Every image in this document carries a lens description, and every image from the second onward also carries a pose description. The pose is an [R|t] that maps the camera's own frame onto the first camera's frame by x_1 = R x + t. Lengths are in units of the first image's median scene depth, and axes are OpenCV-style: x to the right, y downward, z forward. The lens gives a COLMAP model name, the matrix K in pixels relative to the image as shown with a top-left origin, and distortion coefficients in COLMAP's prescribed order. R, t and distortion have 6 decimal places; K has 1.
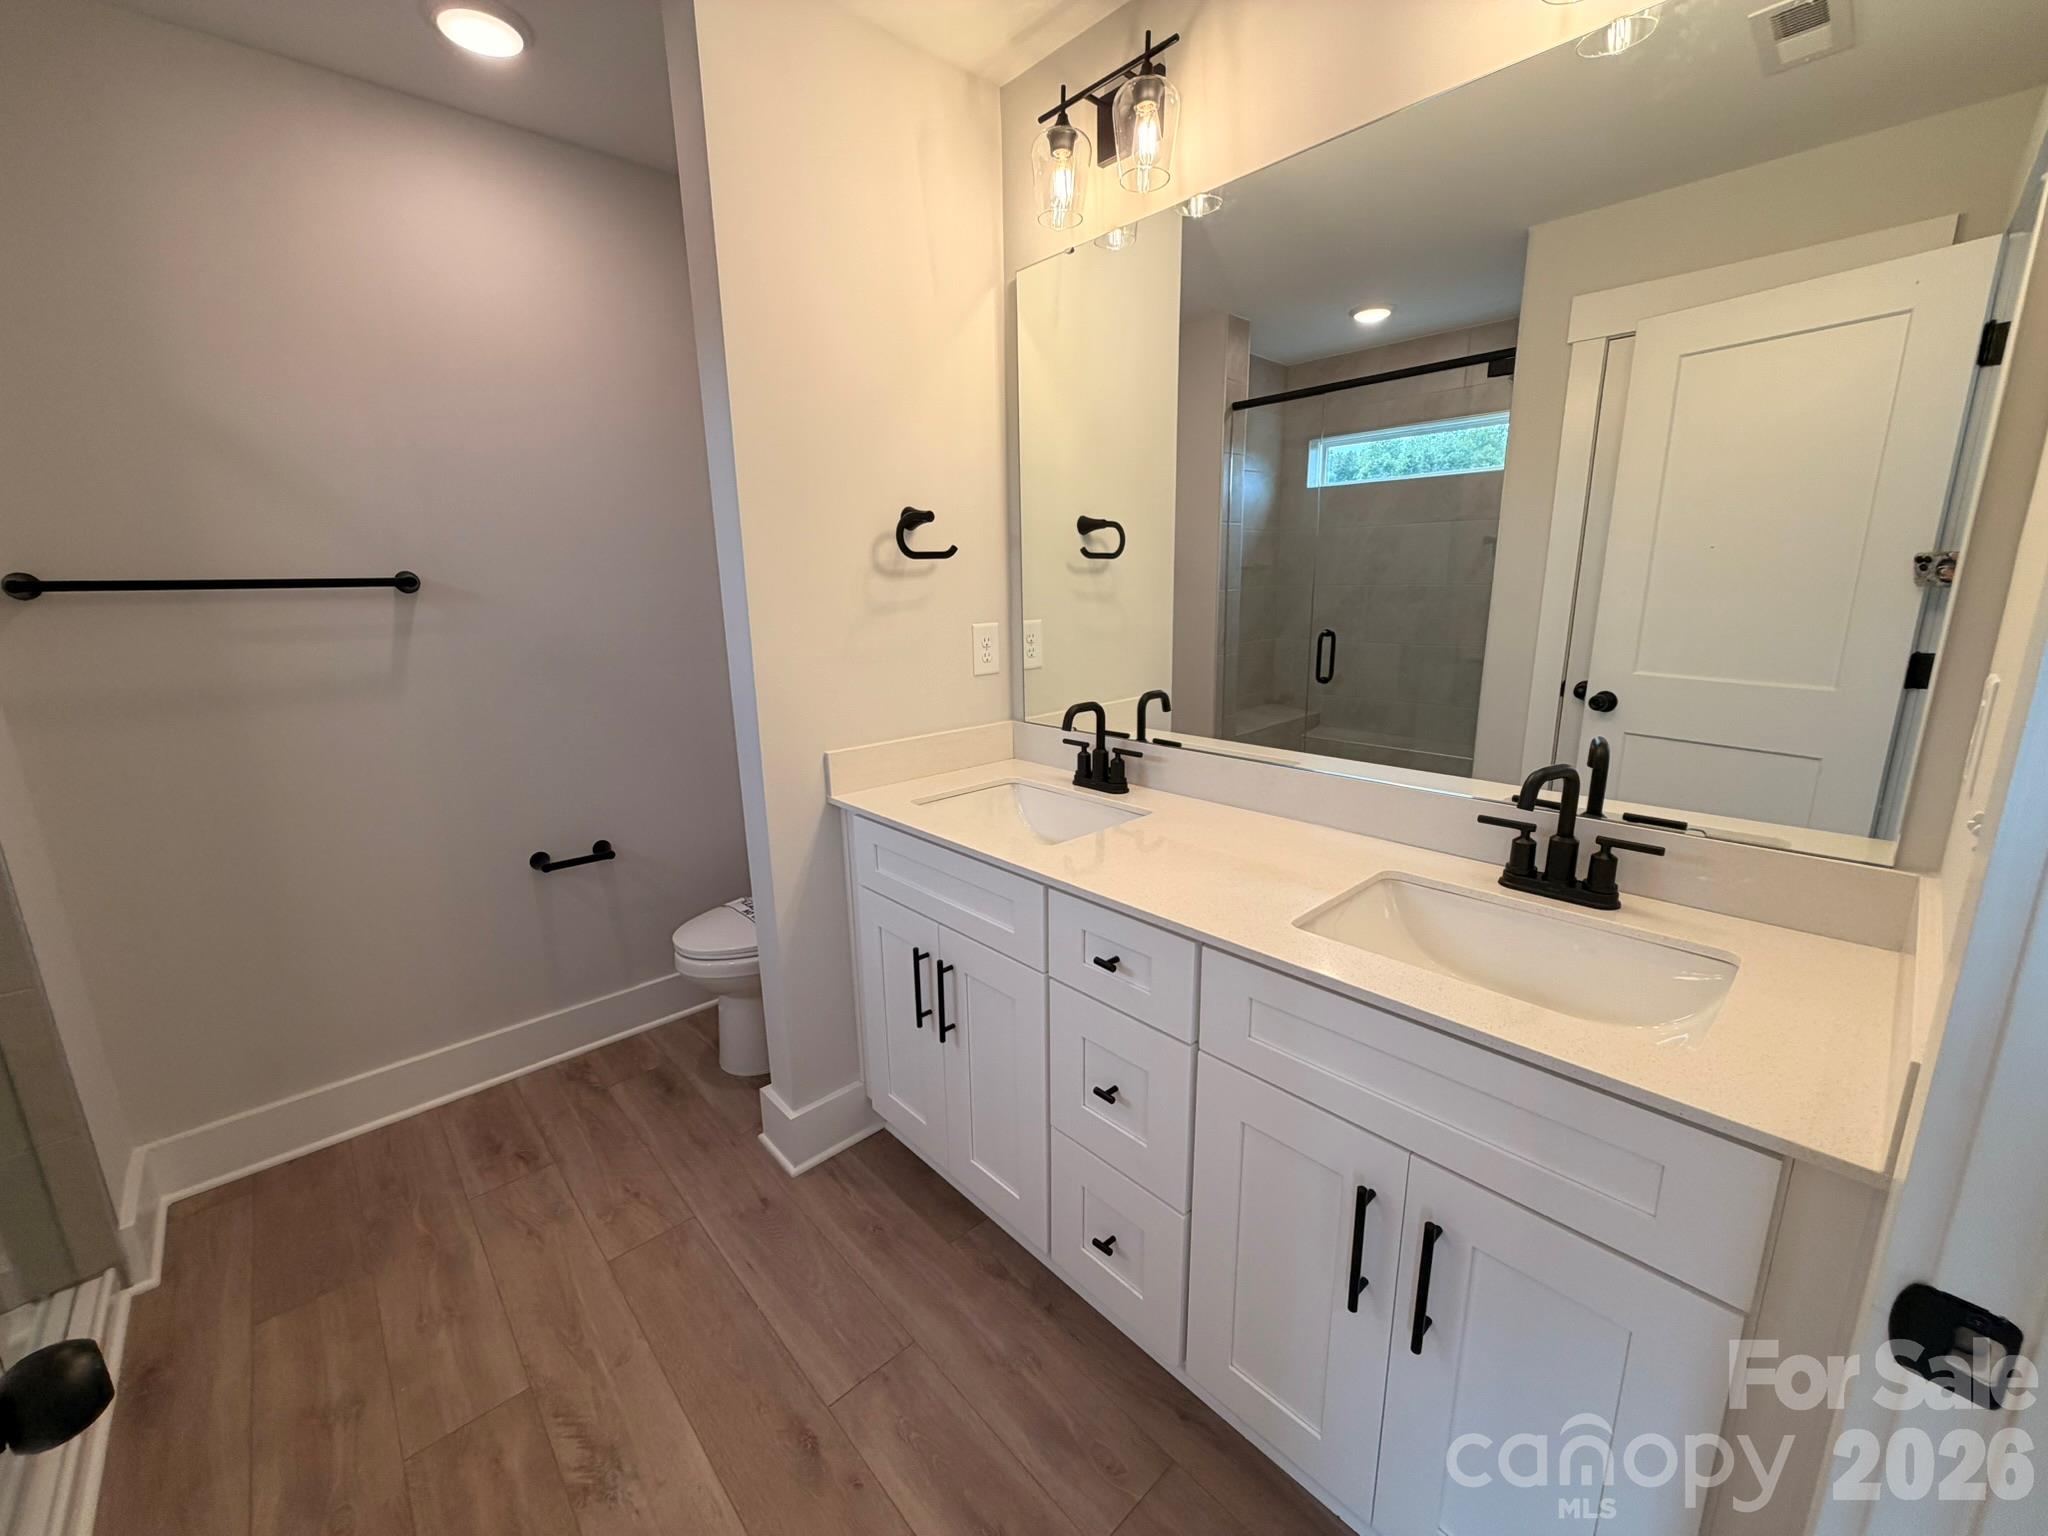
lens RADIAL K [[818.8, 0, 1008.9], [0, 818.8, 781.0], [0, 0, 1]] dist [-0.003468, 0.000537]
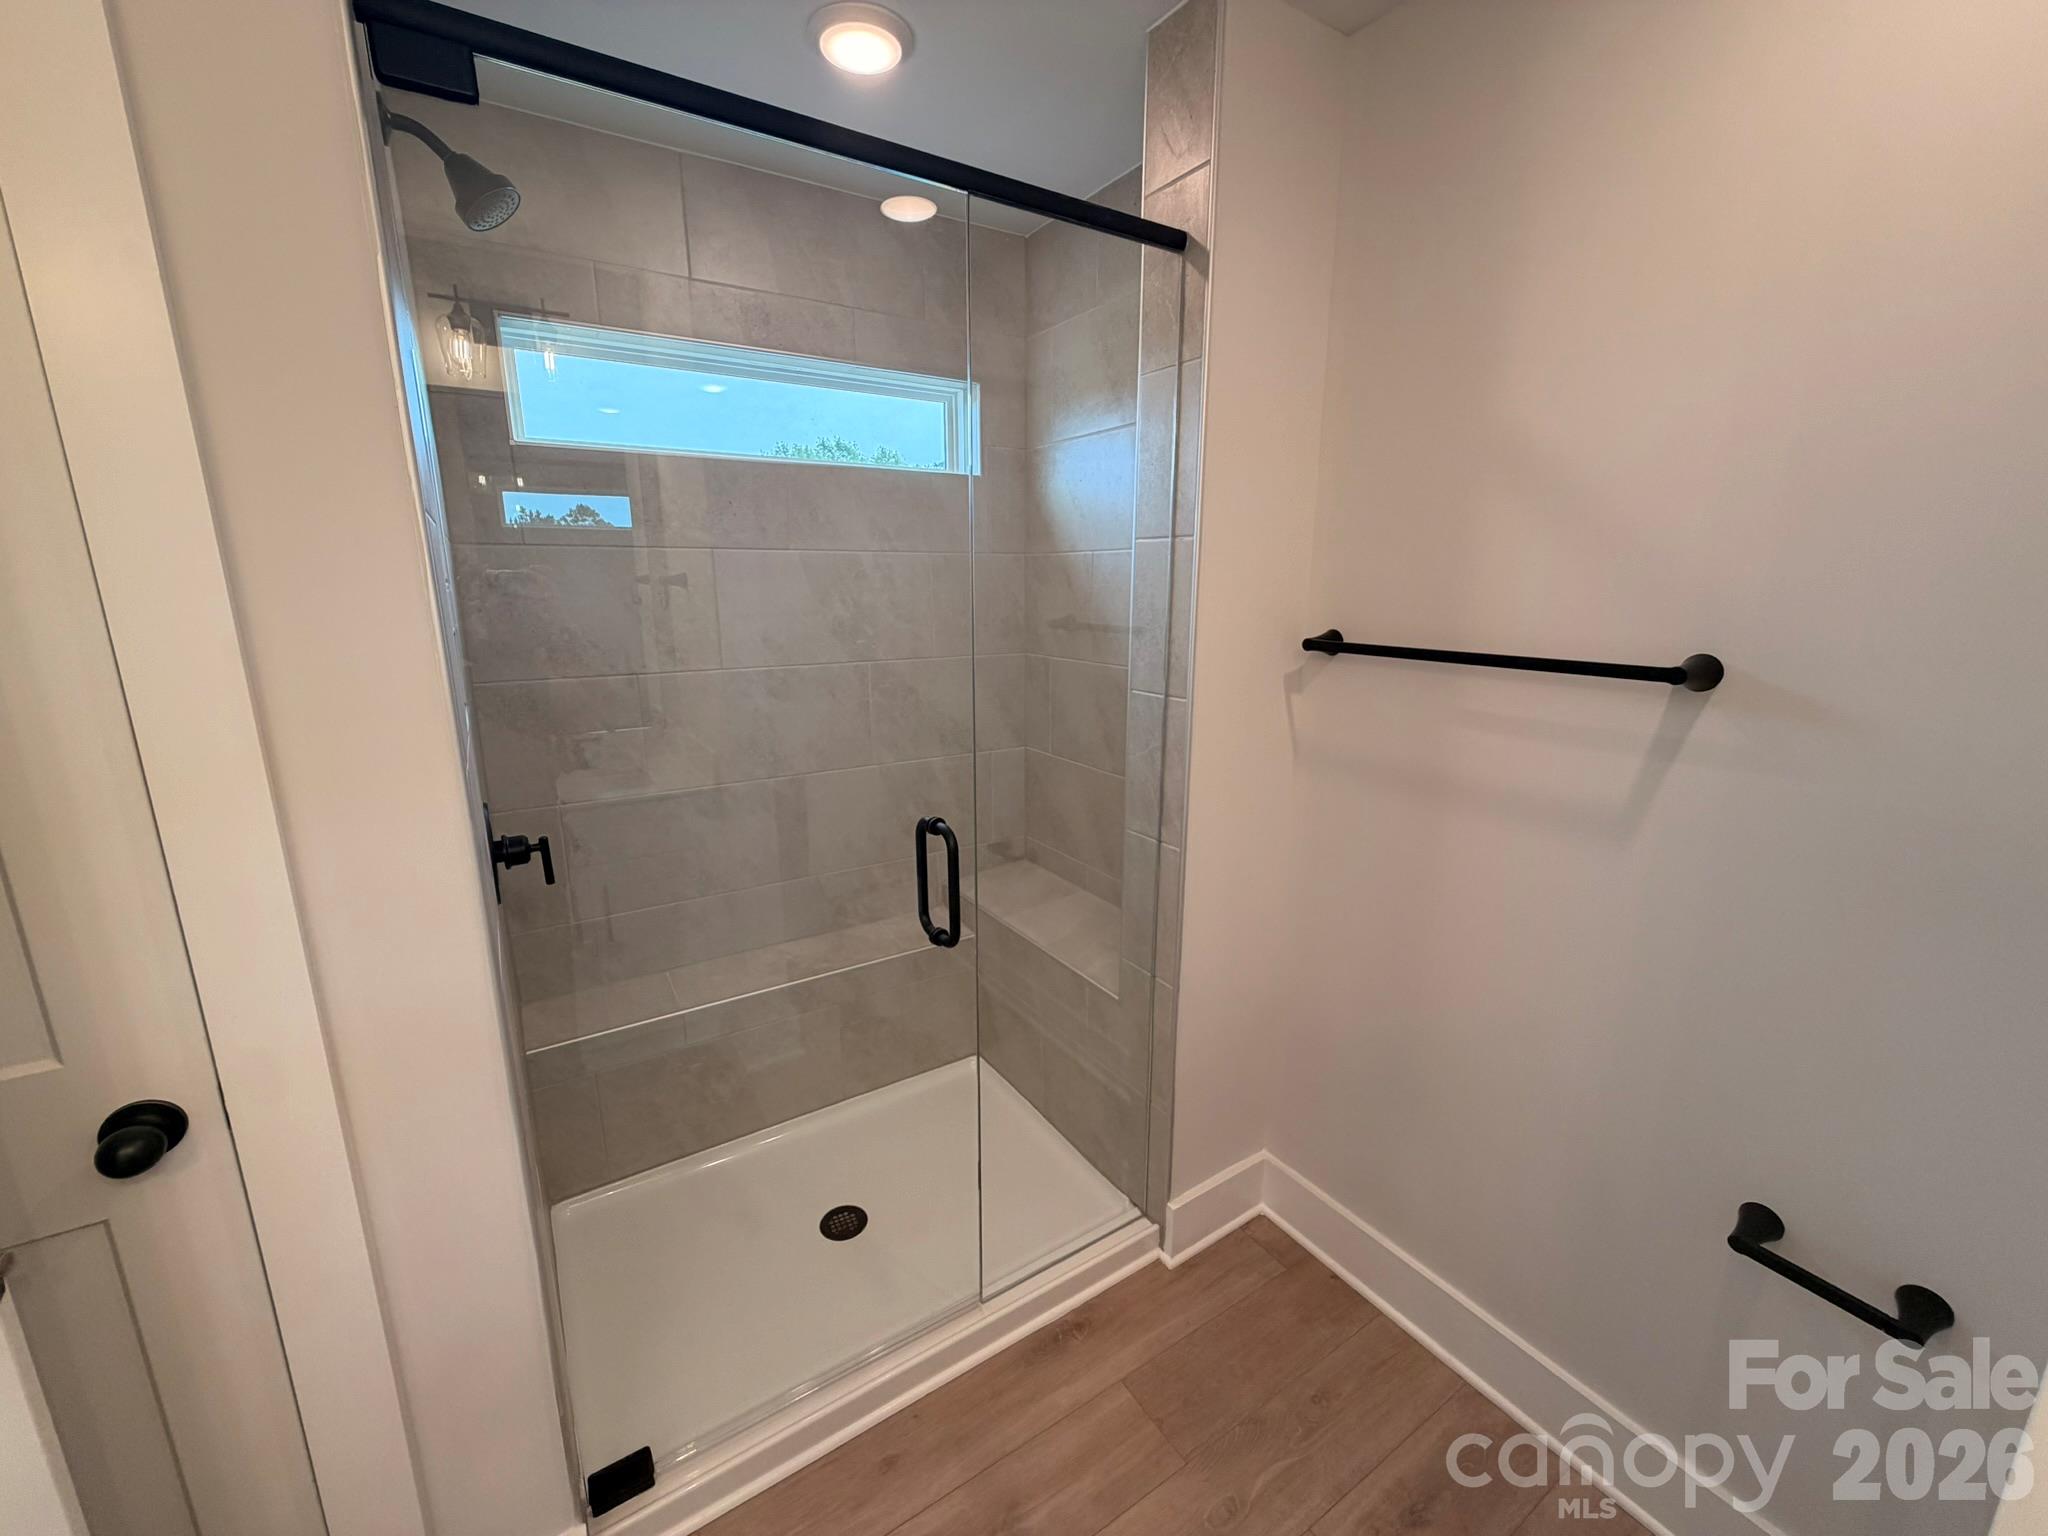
lens RADIAL K [[818.8, 0, 1024.8], [0, 818.8, 771.3], [0, 0, 1]] dist [-0.003468, 0.000537]
pose [[-0.174936, 0.248465, -0.952713, -0.043831], [-0.220127, 0.933271, 0.283813, -0.105241], [0.959657, 0.259367, -0.108569, 0.280530]]
